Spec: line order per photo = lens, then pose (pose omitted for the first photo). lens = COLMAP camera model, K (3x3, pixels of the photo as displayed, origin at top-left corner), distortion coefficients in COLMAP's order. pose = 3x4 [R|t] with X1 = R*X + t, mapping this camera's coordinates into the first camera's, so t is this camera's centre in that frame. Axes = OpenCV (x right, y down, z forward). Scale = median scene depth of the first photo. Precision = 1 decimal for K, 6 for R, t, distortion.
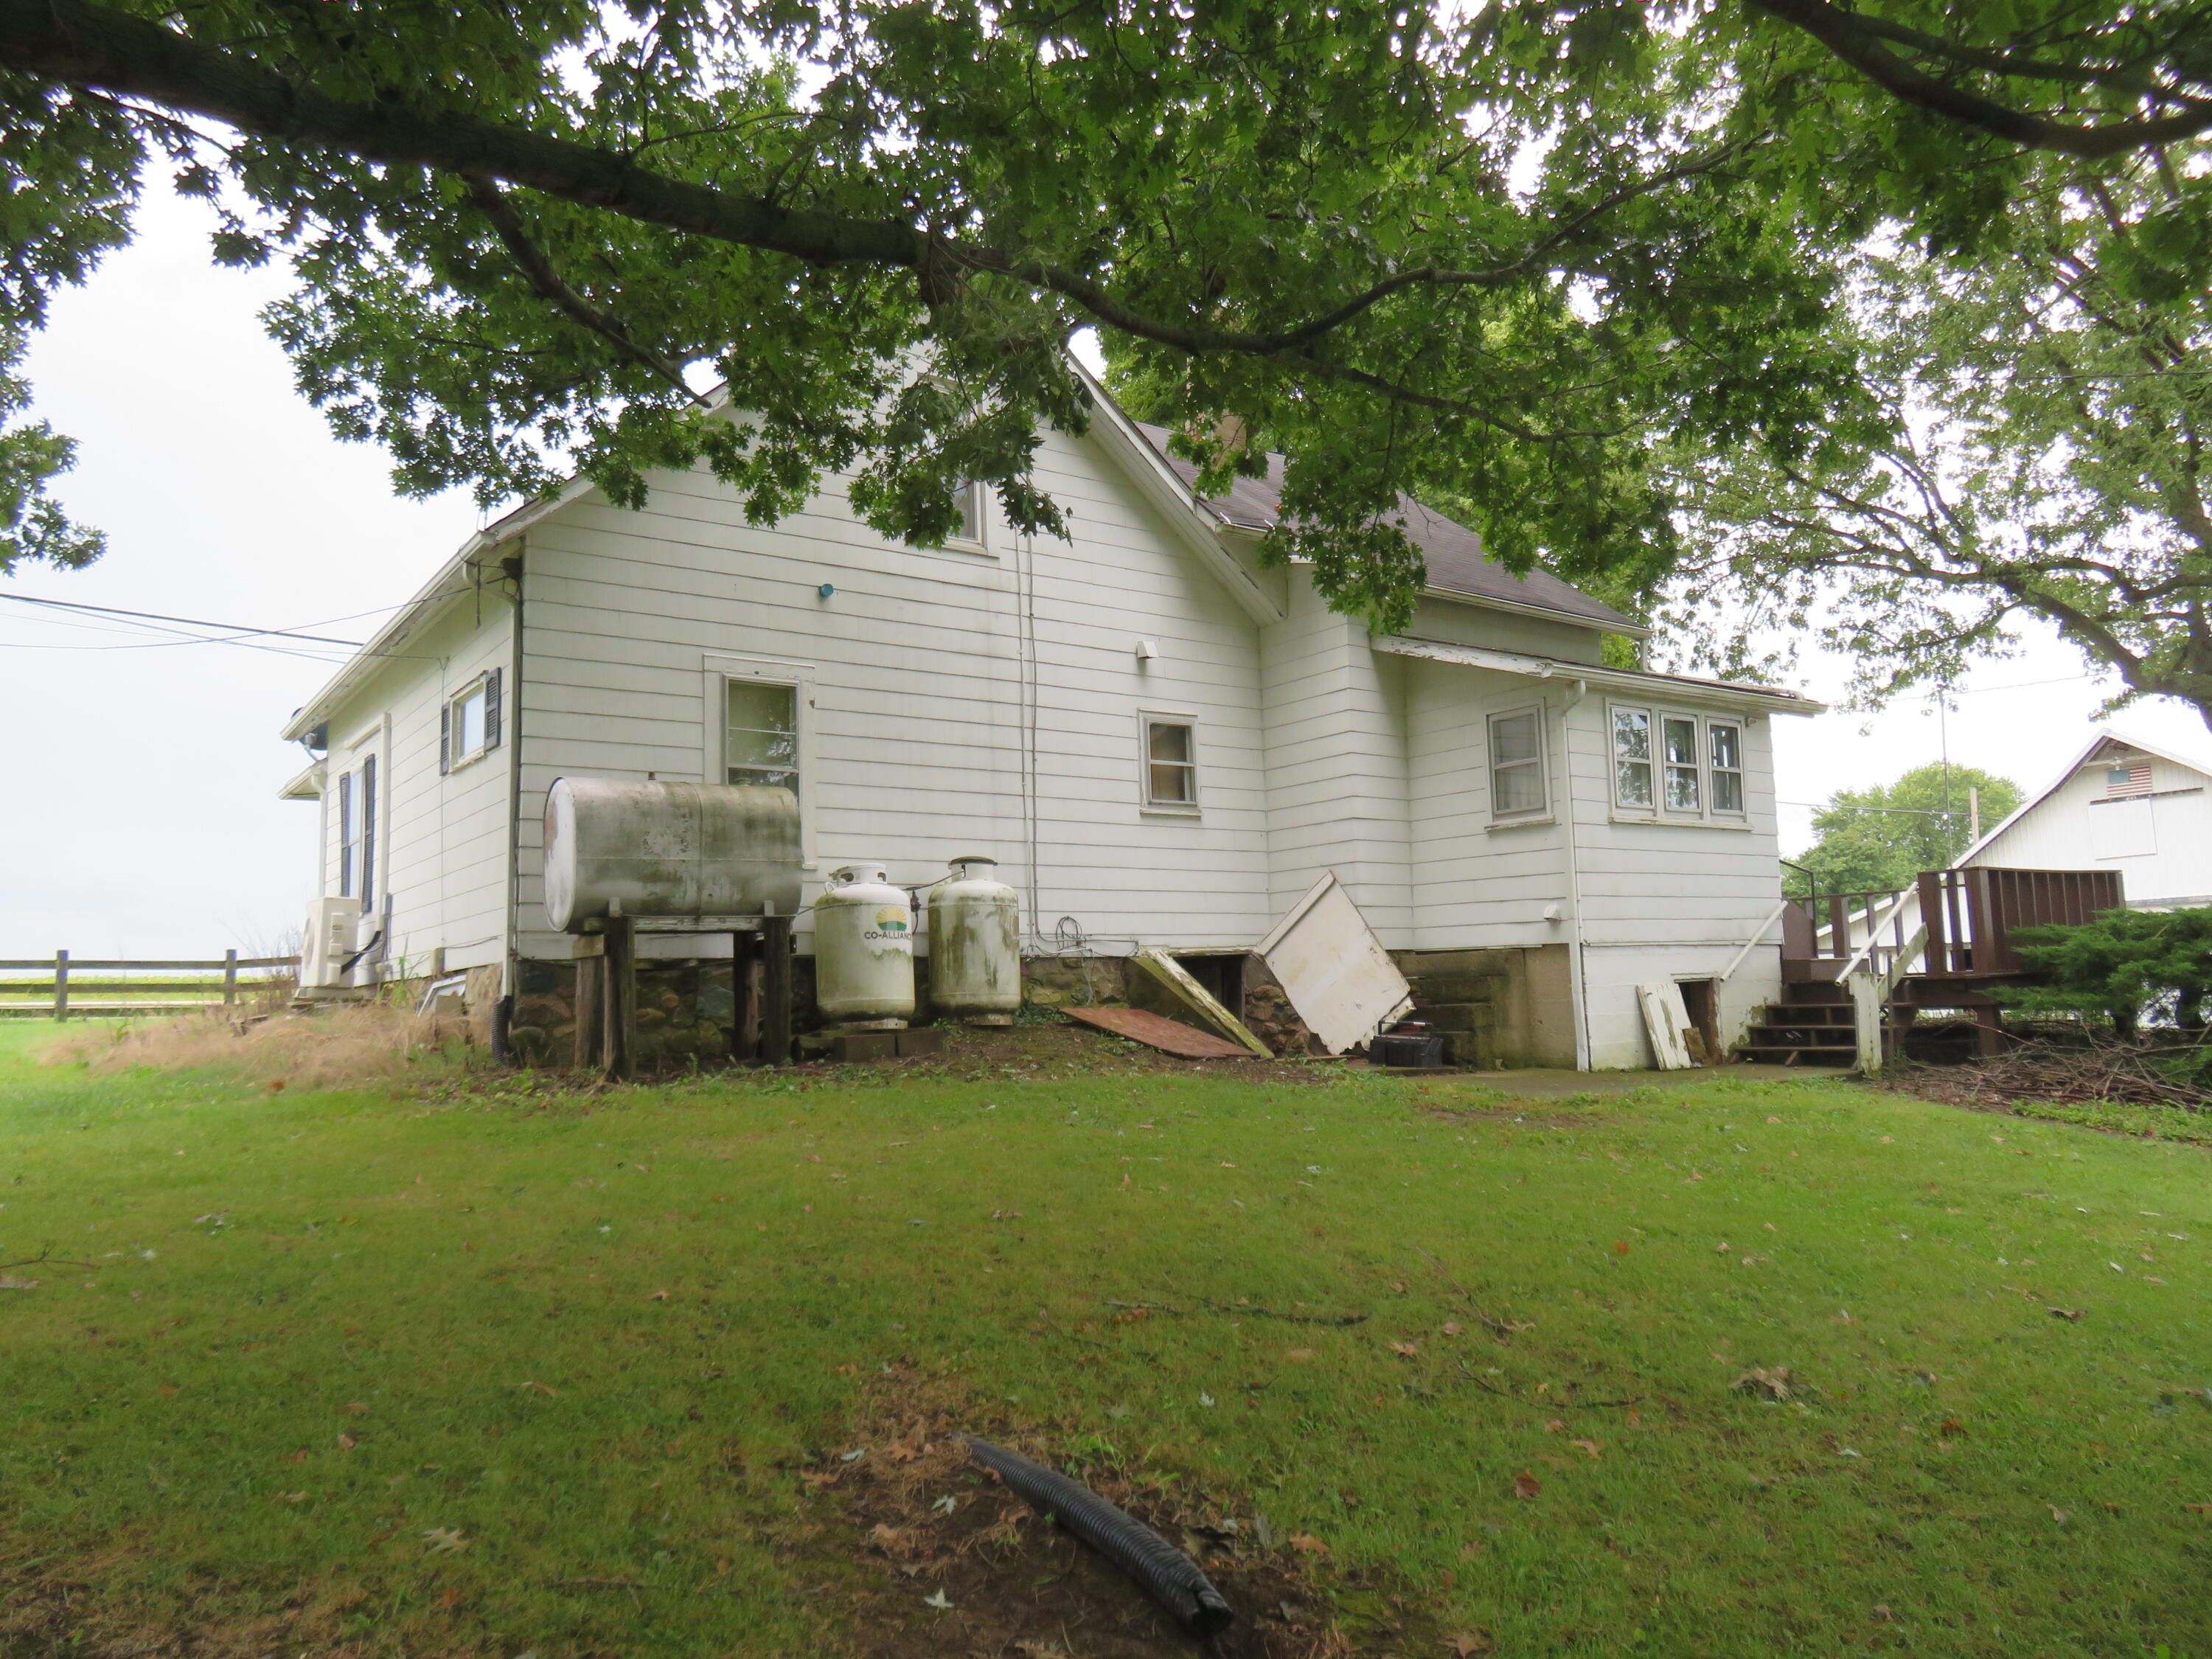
lens RADIAL K [[1550.6, 0, 1106.0], [0, 1550.6, 829.5], [0, 0, 1]] dist [-0.011327, -0.002139]
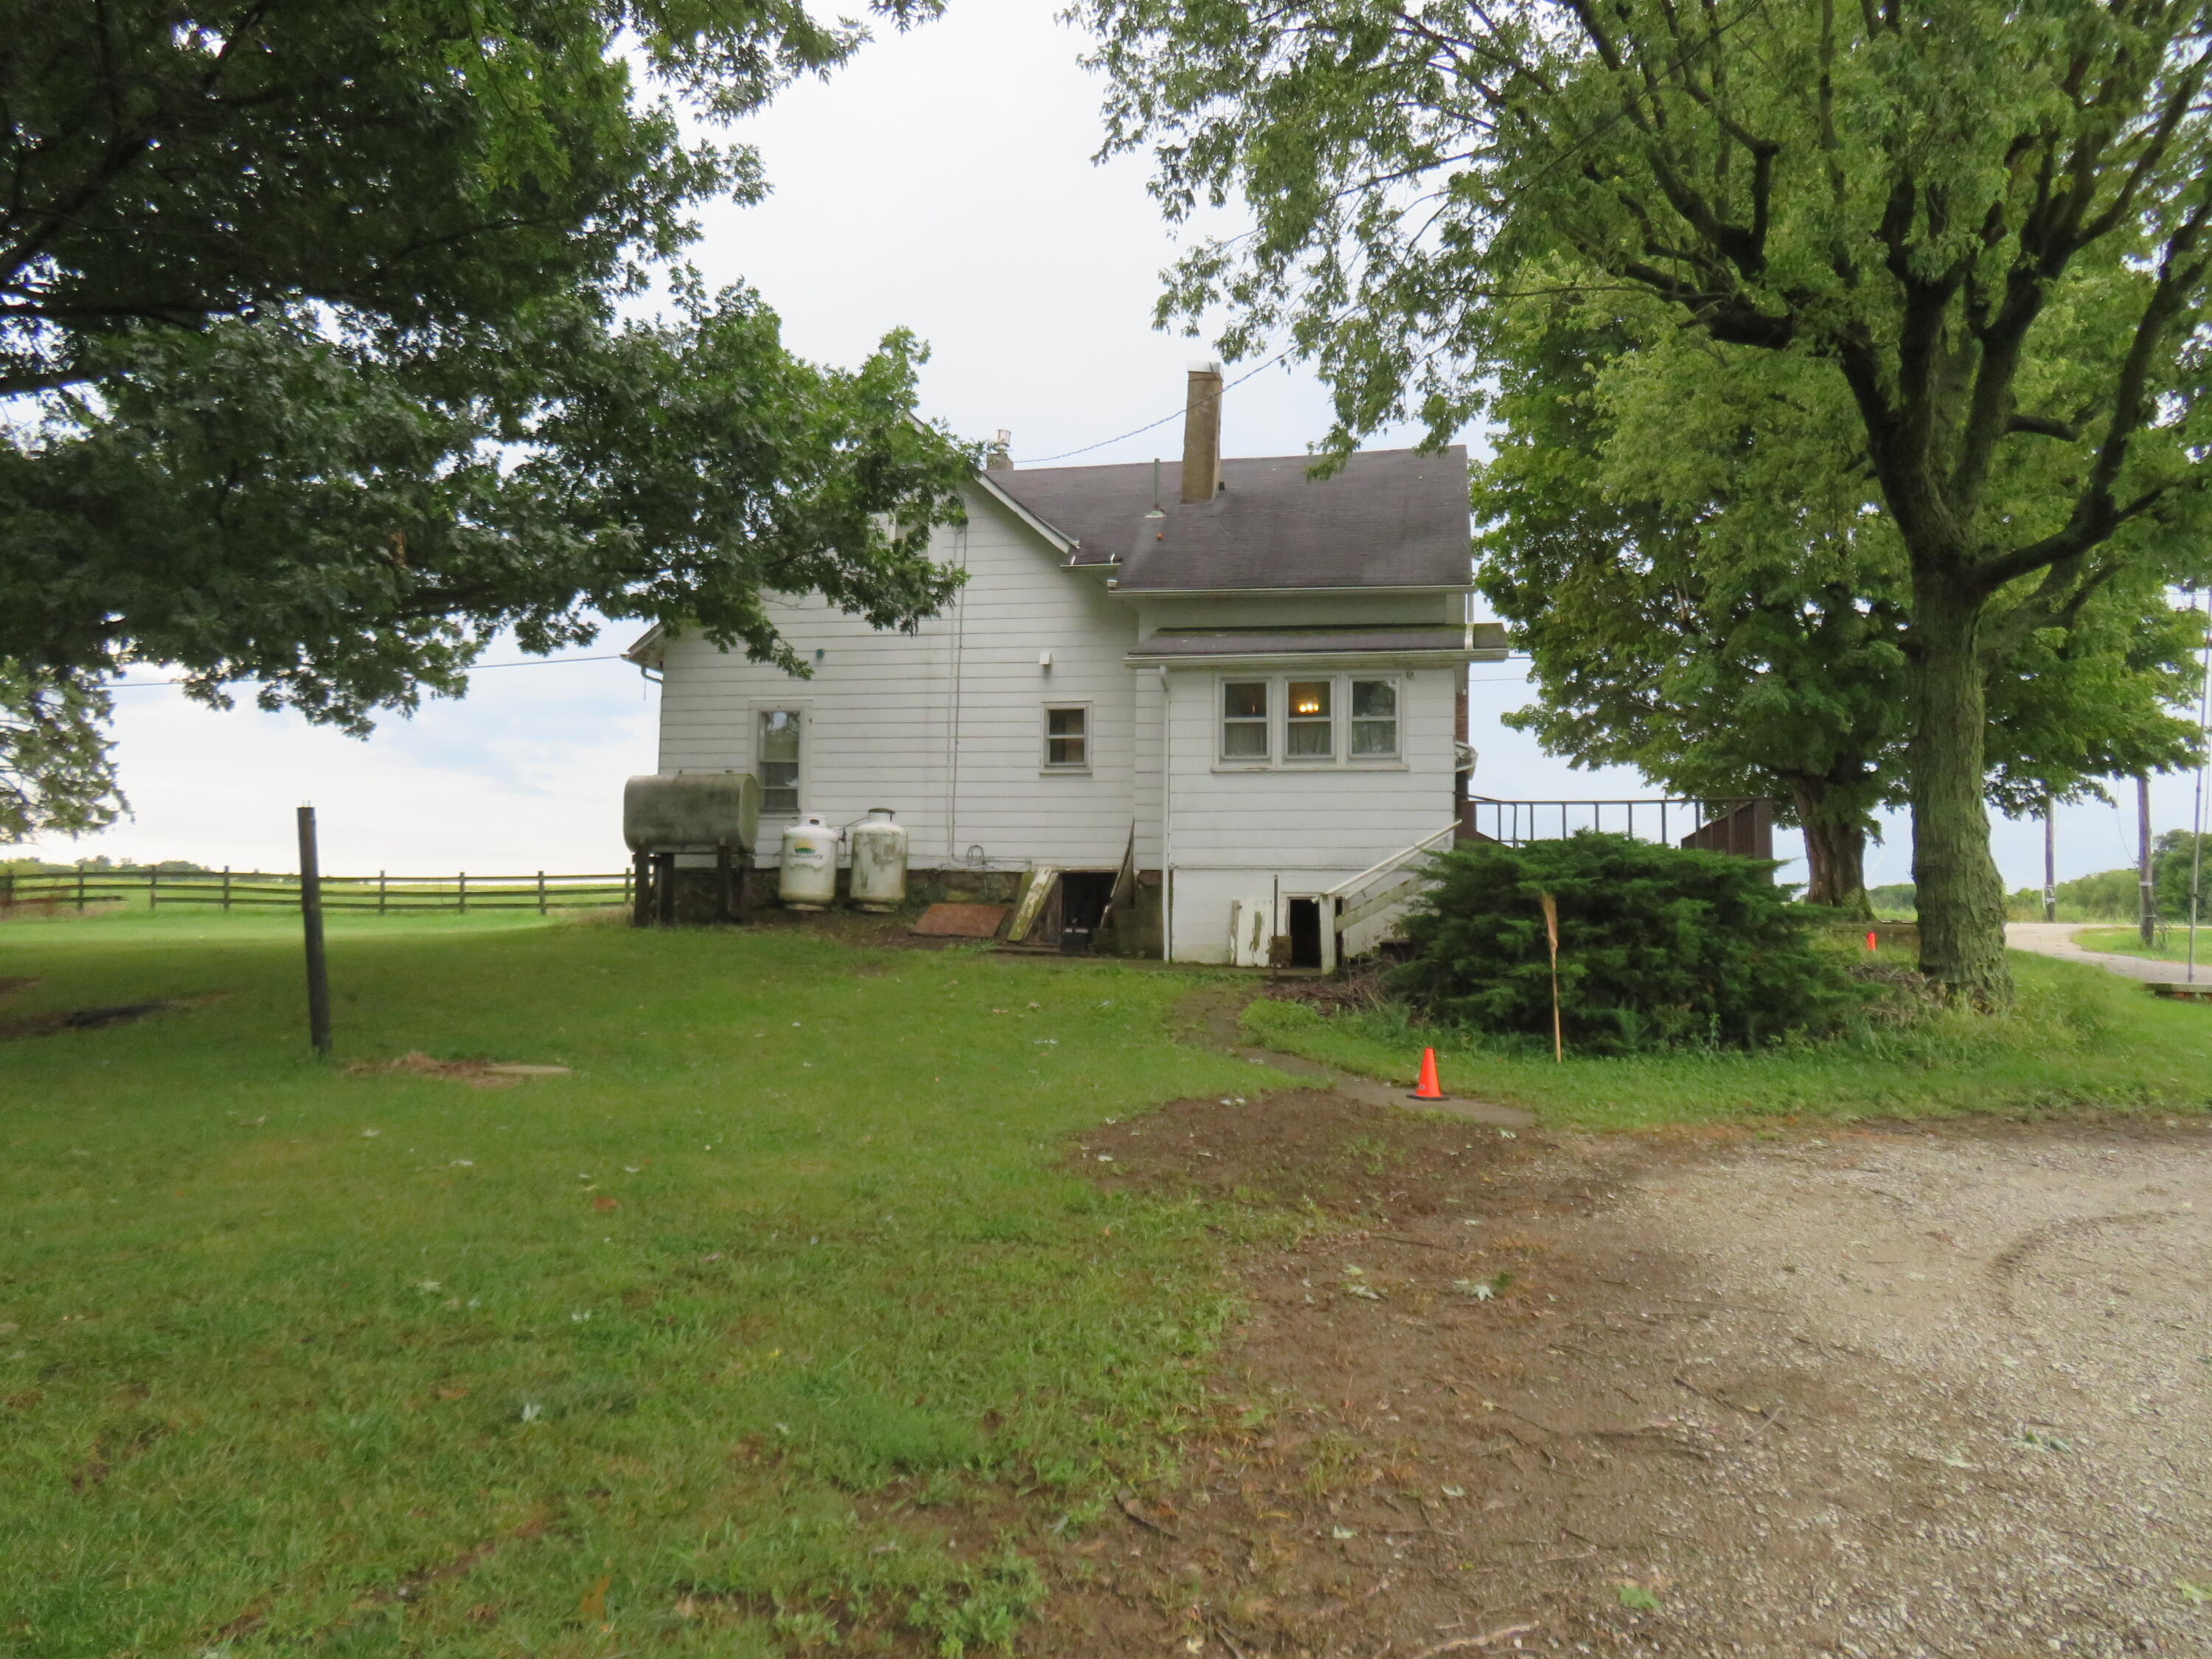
lens RADIAL K [[1550.6, 0, 1106.0], [0, 1550.6, 829.5], [0, 0, 1]] dist [-0.011327, -0.002139]
pose [[0.682156, -0.005742, -0.731184, 1.186770], [0.041263, 0.998678, 0.030653, -0.000118], [0.730041, -0.051081, 0.681491, 0.057871]]
